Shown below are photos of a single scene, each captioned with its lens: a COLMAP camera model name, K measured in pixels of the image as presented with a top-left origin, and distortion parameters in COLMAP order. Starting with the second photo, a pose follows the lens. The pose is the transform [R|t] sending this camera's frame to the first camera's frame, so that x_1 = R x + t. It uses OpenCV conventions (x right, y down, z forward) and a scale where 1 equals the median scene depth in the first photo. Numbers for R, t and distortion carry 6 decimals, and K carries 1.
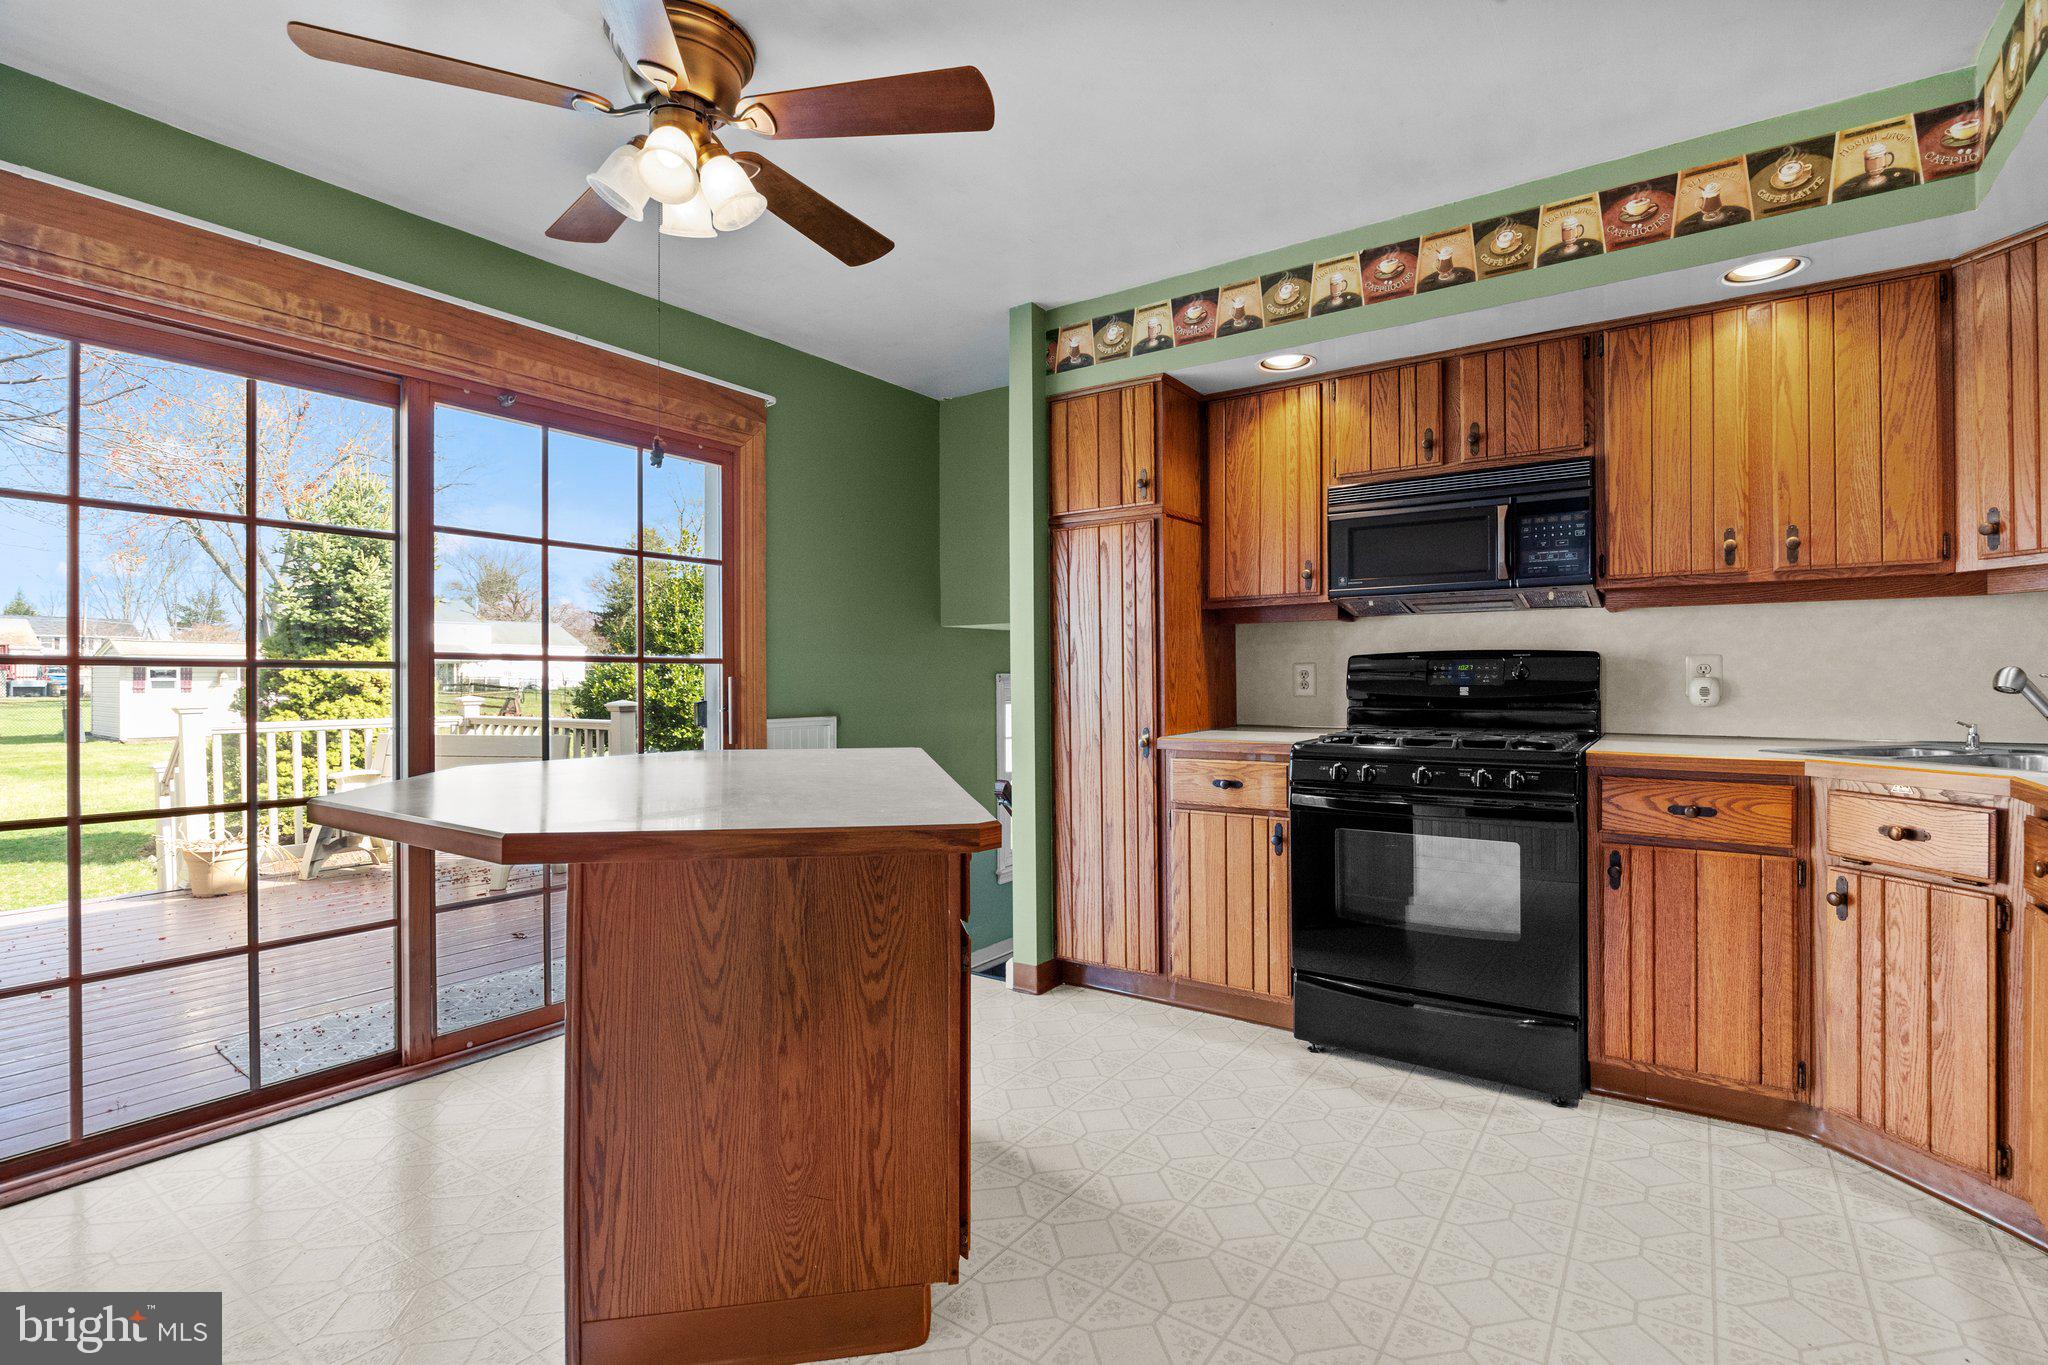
lens RADIAL K [[996.7, 0, 1007.8], [0, 996.7, 688.0], [0, 0, 1]] dist [-0.003989, -0.000693]
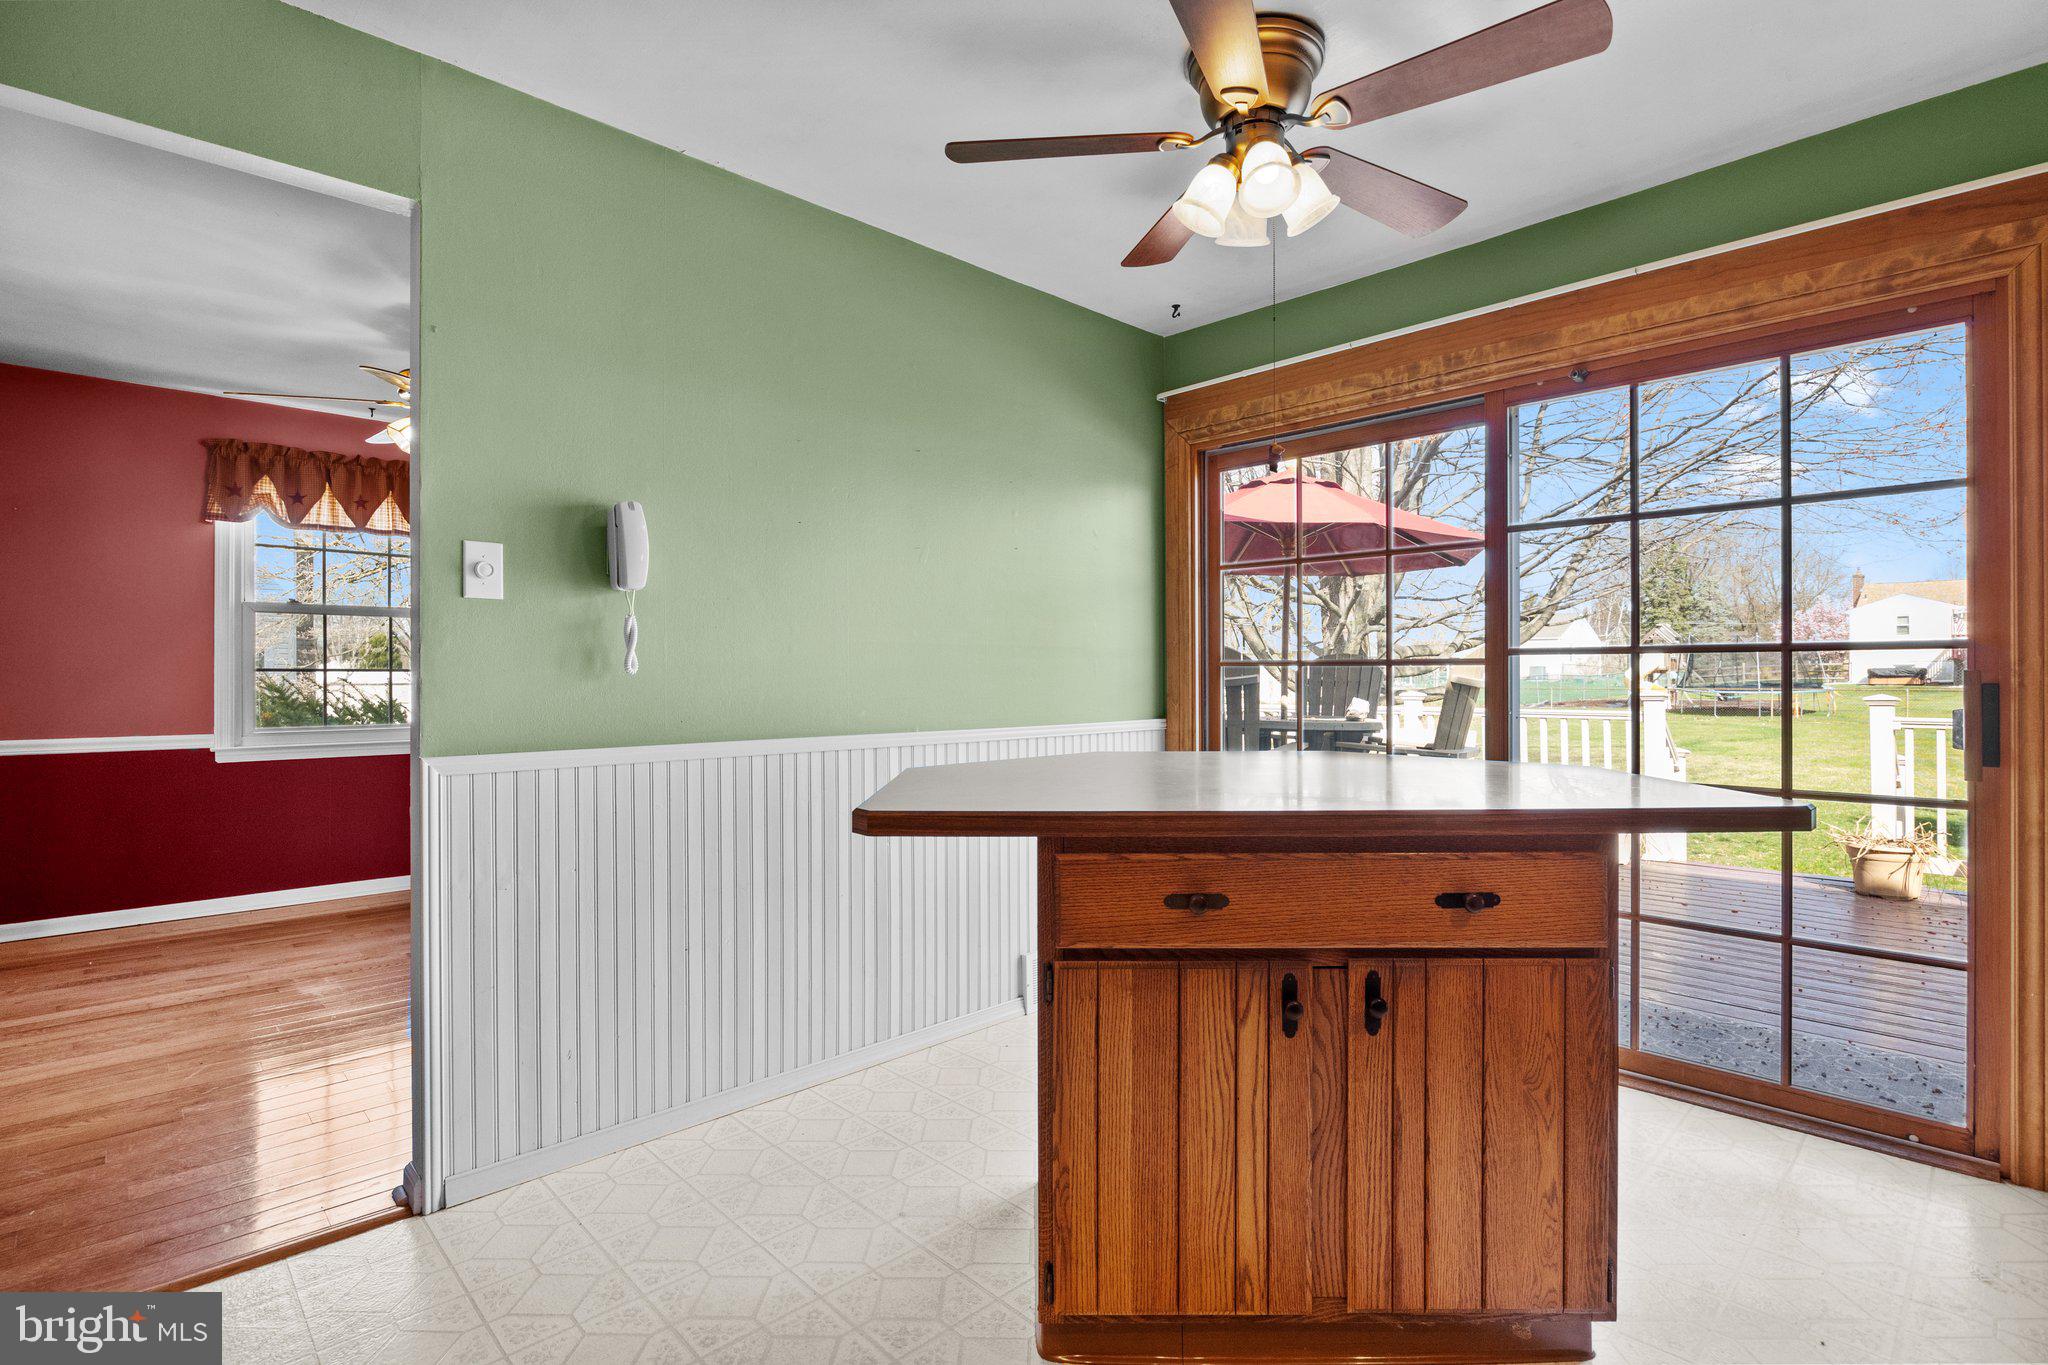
lens RADIAL K [[996.7, 0, 1016.7], [0, 996.7, 678.6], [0, 0, 1]] dist [-0.003989, -0.000693]
pose [[-0.193546, 0.011123, -0.981028, 0.067792], [0.006471, 0.999928, 0.010060, -0.002175], [0.981070, -0.004401, -0.193604, 0.086234]]
